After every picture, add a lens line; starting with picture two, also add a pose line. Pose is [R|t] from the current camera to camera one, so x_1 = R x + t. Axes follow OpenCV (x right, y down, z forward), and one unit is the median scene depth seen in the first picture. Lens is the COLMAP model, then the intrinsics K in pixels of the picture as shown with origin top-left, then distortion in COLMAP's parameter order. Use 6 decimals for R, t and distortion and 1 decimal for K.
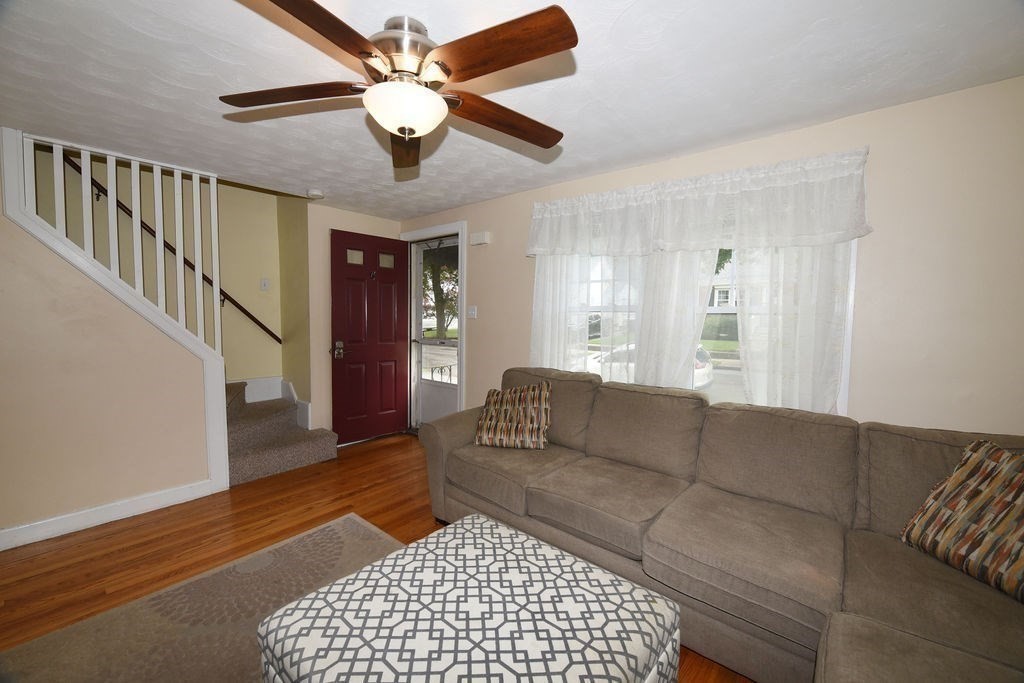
lens RADIAL K [[410.3, 0, 510.8], [0, 410.3, 346.8], [0, 0, 1]] dist [-0.013661, -0.002473]
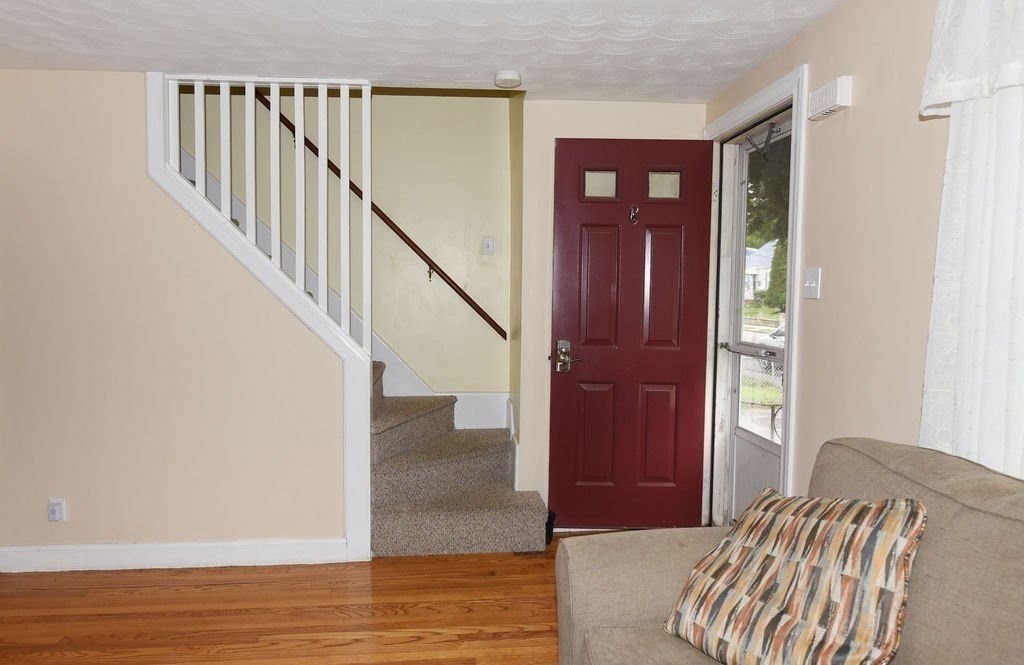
lens RADIAL K [[673.9, 0, 511.7], [0, 673.9, 330.2], [0, 0, 1]] dist [0.006679, 0.002504]
pose [[0.698321, 0.034250, -0.714965, 0.223407], [-0.050835, 0.998705, -0.001810, -0.027252], [0.713977, 0.037609, 0.699158, 0.394646]]
